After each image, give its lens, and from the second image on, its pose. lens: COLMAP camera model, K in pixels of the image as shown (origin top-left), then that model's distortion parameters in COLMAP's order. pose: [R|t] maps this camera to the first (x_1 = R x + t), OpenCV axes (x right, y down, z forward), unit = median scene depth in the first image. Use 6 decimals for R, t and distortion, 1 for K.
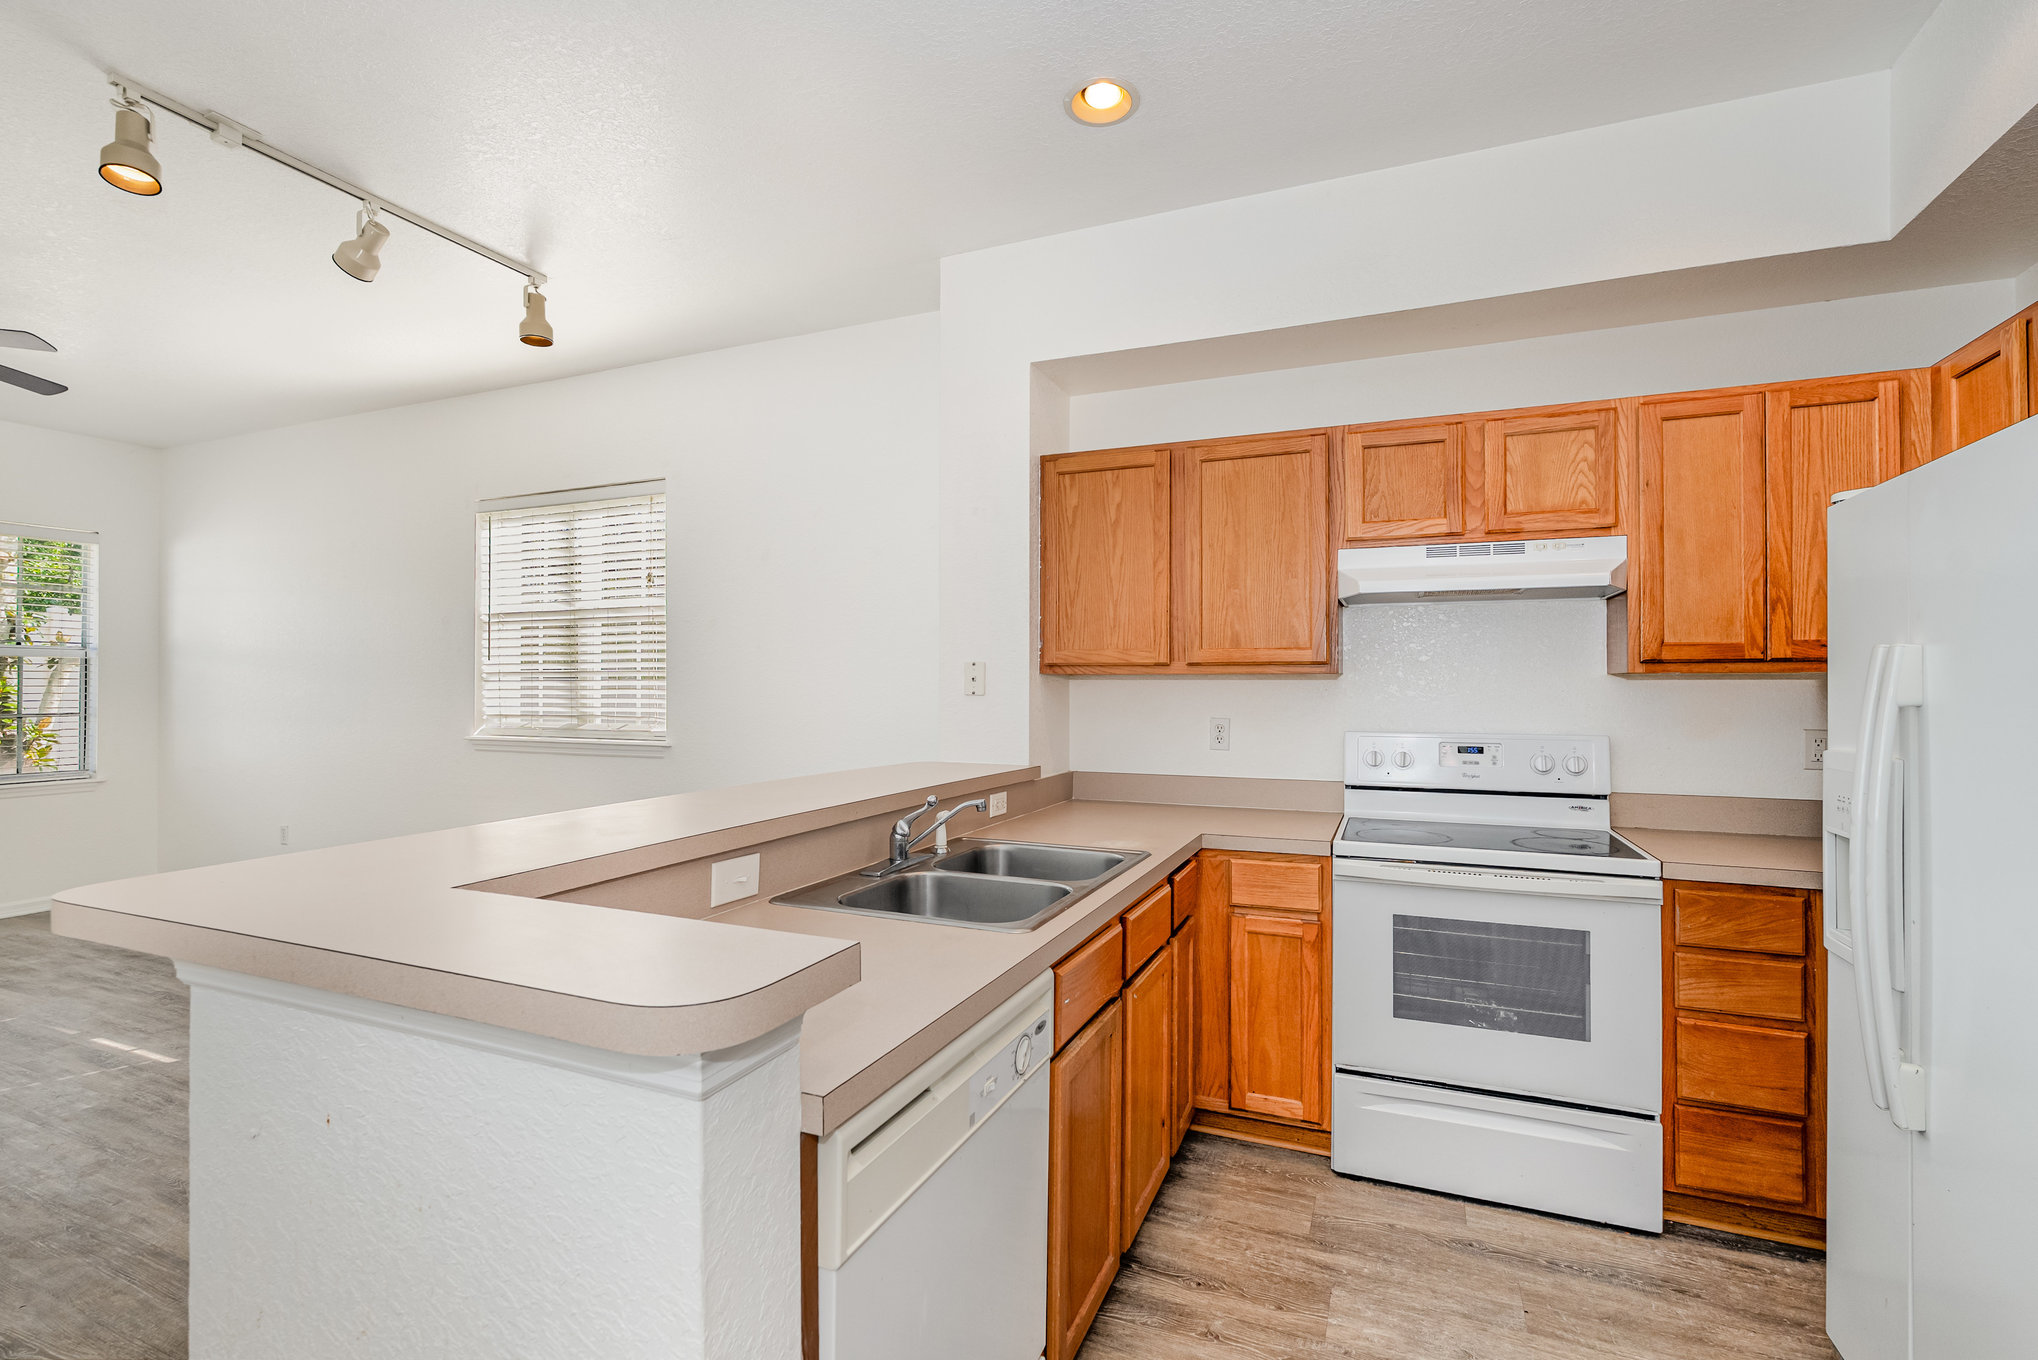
lens RADIAL K [[917.6, 0, 1019.0], [0, 917.6, 680.0], [0, 0, 1]] dist [-0.003039, -0.000628]
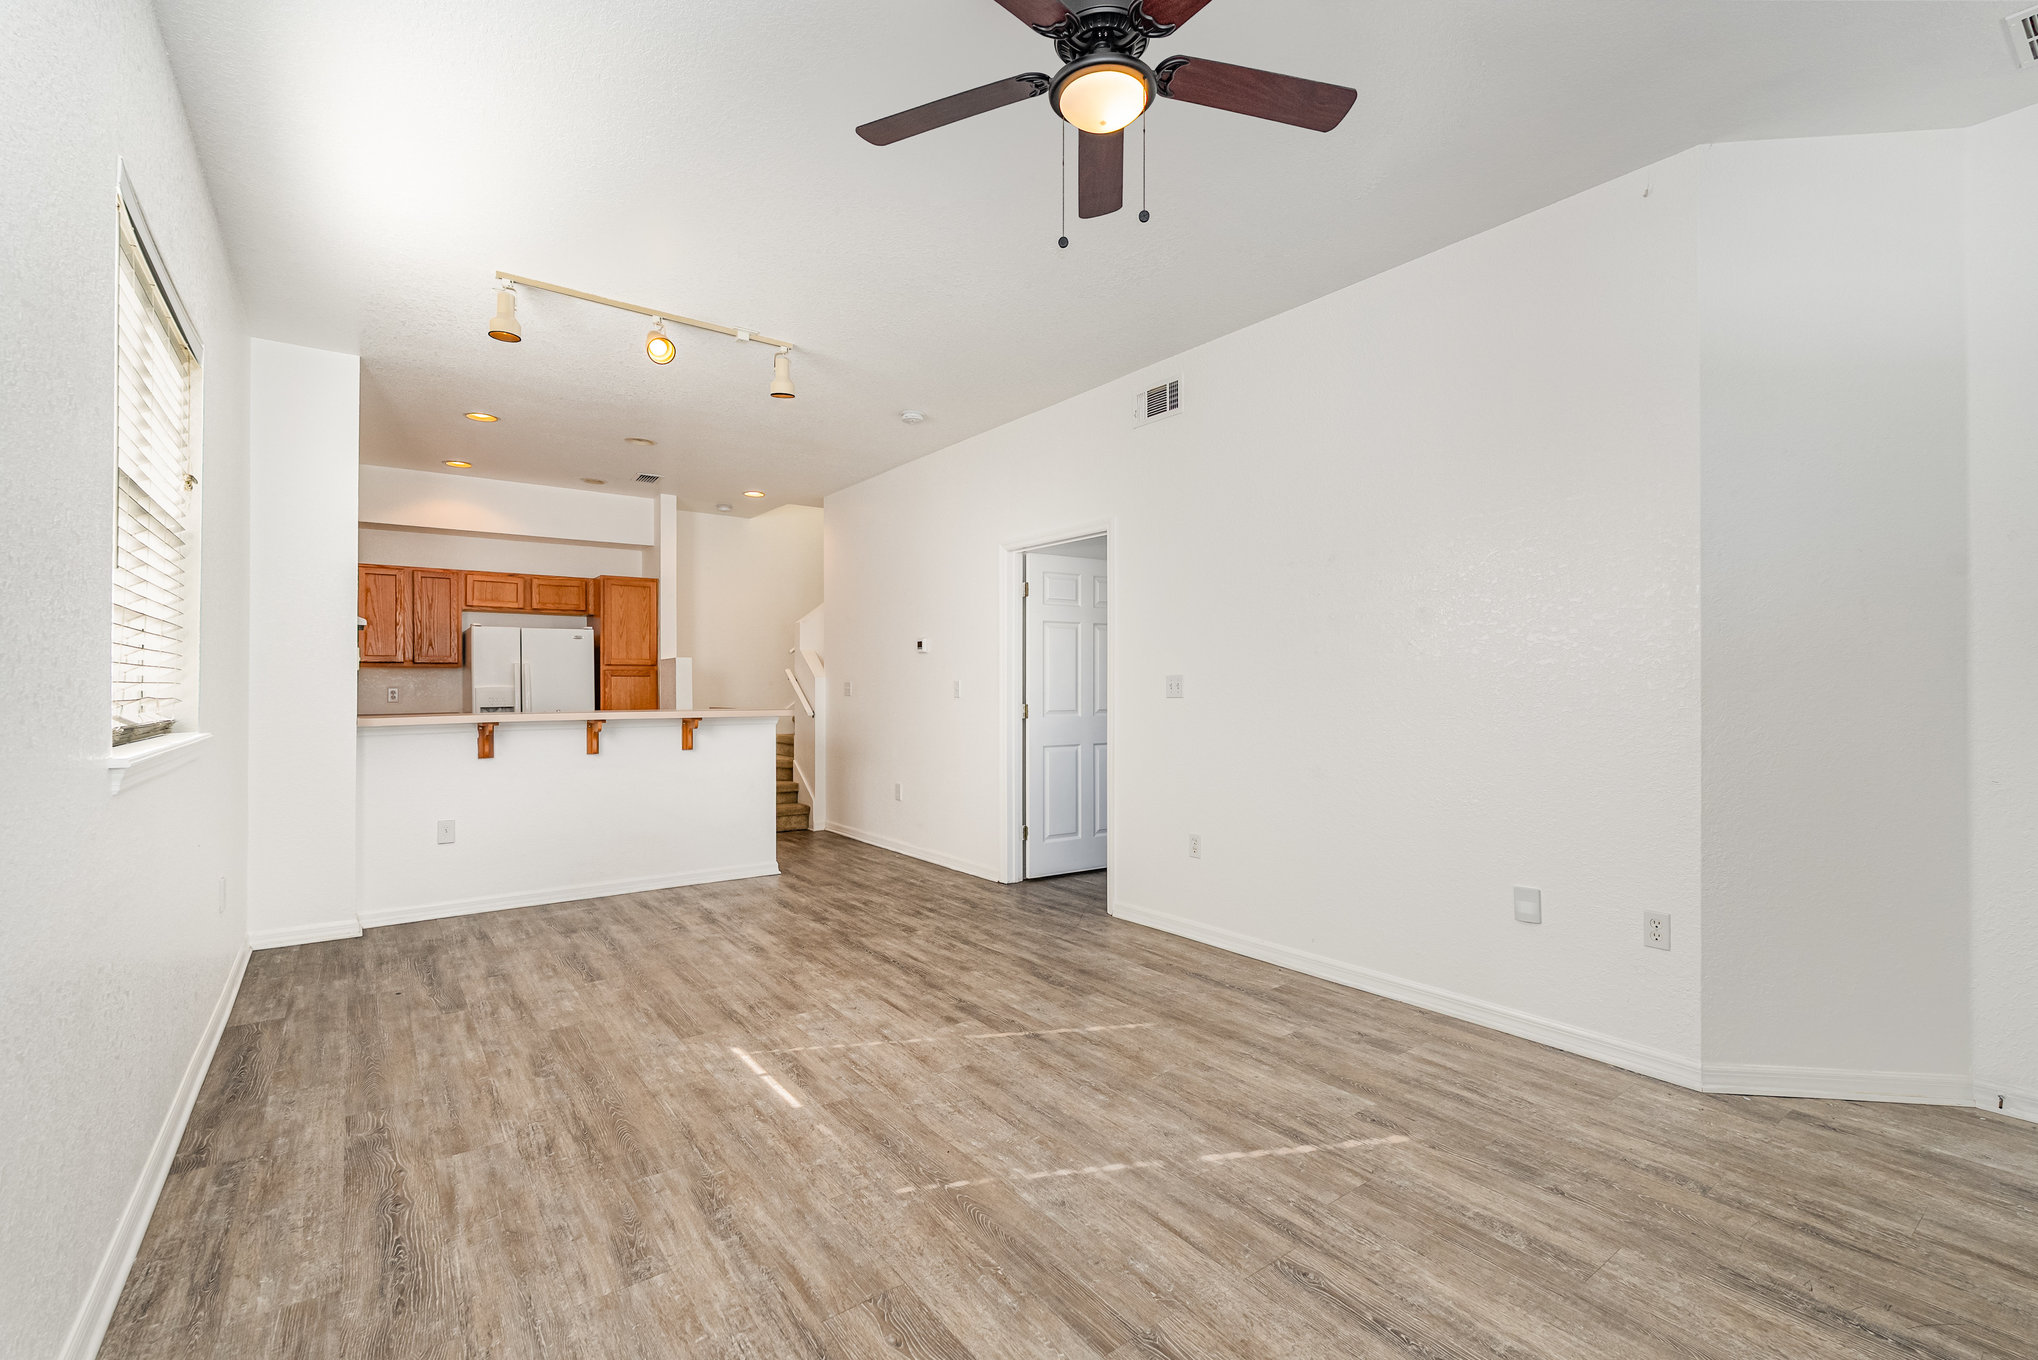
lens RADIAL K [[917.6, 0, 1019.0], [0, 917.6, 680.0], [0, 0, 1]] dist [-0.003039, -0.000628]
pose [[-0.862285, 0.005171, 0.506397, -1.839585], [-0.001483, 0.999918, -0.012735, 0.046968], [-0.506422, -0.011732, -0.862206, 1.860602]]
